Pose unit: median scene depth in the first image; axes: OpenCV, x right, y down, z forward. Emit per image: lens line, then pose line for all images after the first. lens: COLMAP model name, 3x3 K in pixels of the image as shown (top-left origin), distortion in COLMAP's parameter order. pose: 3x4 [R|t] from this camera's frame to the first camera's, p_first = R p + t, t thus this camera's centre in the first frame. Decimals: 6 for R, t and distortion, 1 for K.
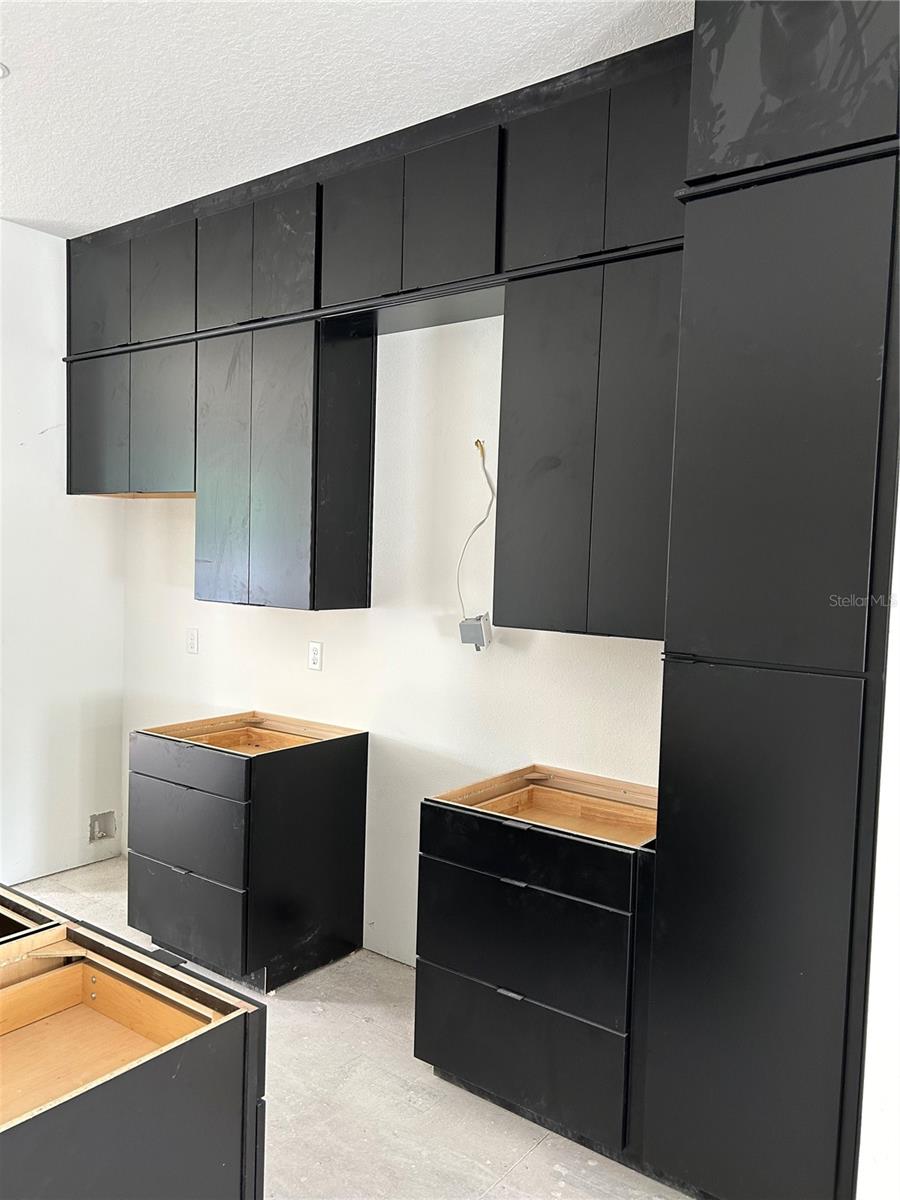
lens RADIAL K [[913.6, 0, 438.9], [0, 913.6, 589.7], [0, 0, 1]] dist [0.059051, -0.070375]
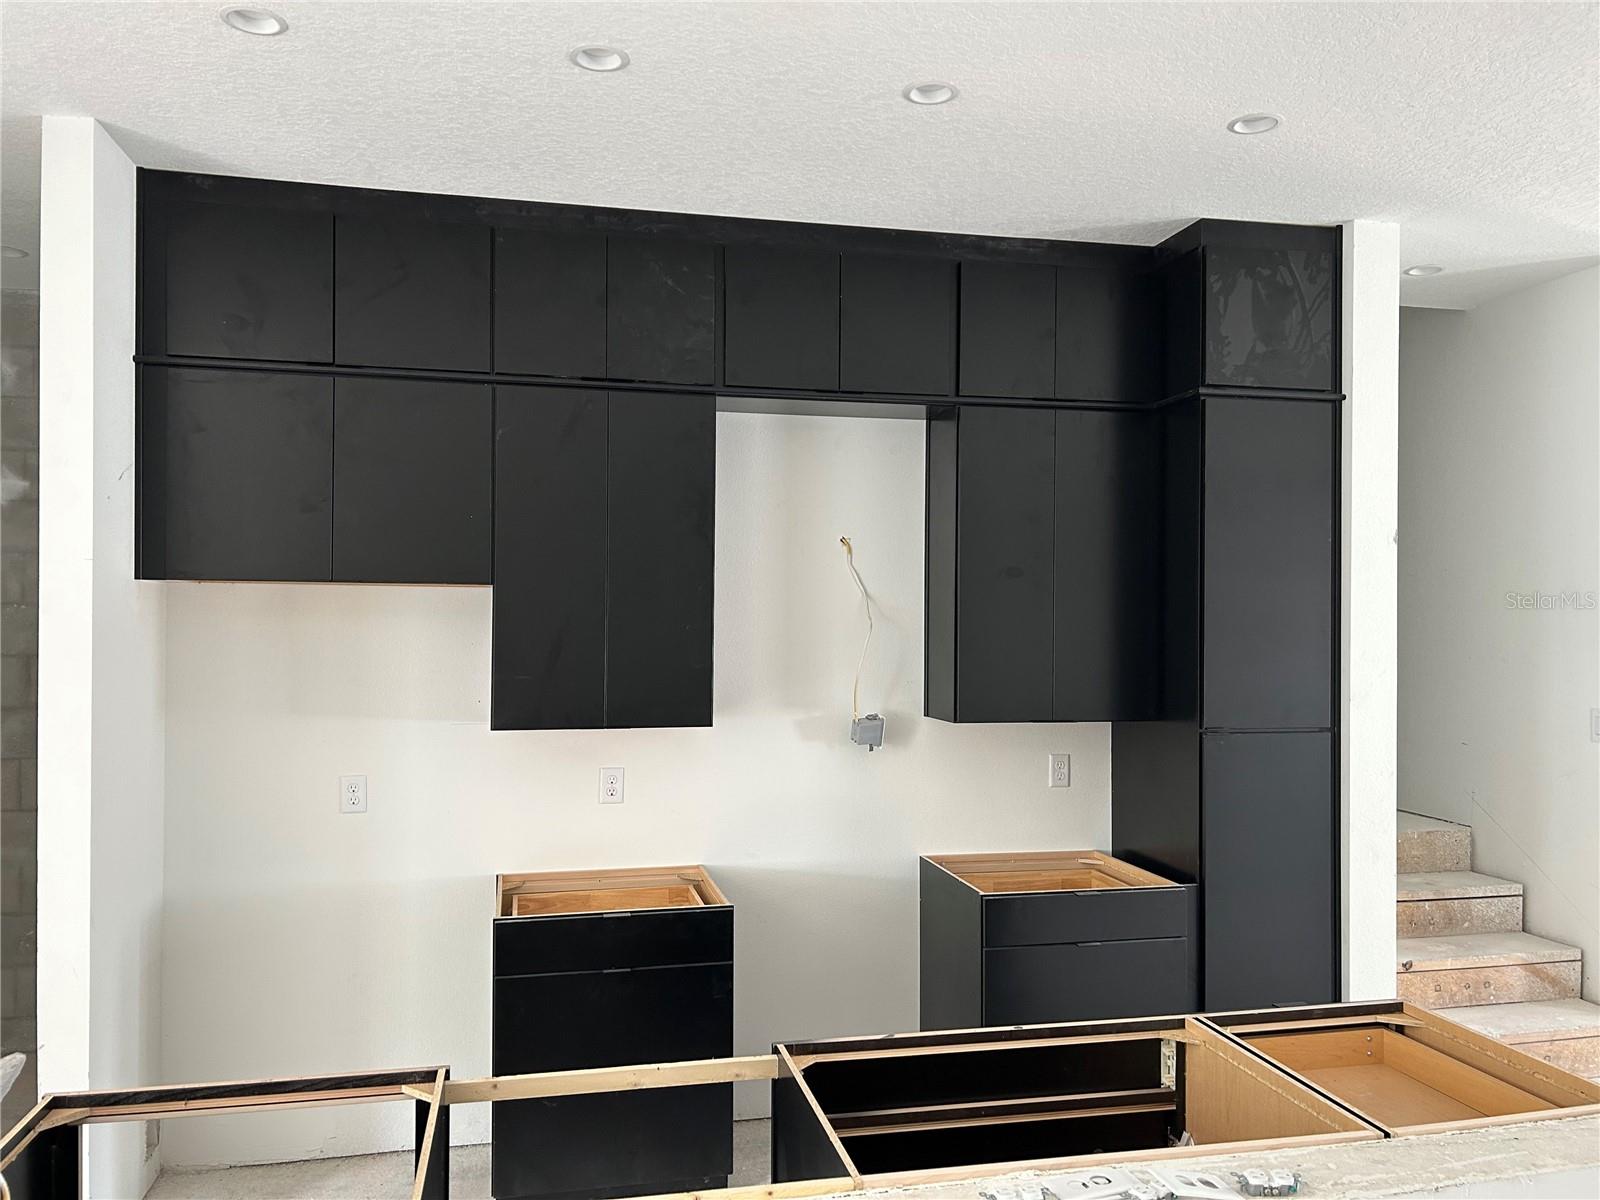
lens RADIAL K [[1218.1, 0, 812.9], [0, 1218.1, 604.2], [0, 0, 1]] dist [0.059051, -0.070375]
pose [[0.647091, -0.010378, 0.762342, -0.971997], [0.044601, 0.998710, -0.024263, -0.060673], [-0.761107, 0.049702, 0.646719, 0.178945]]
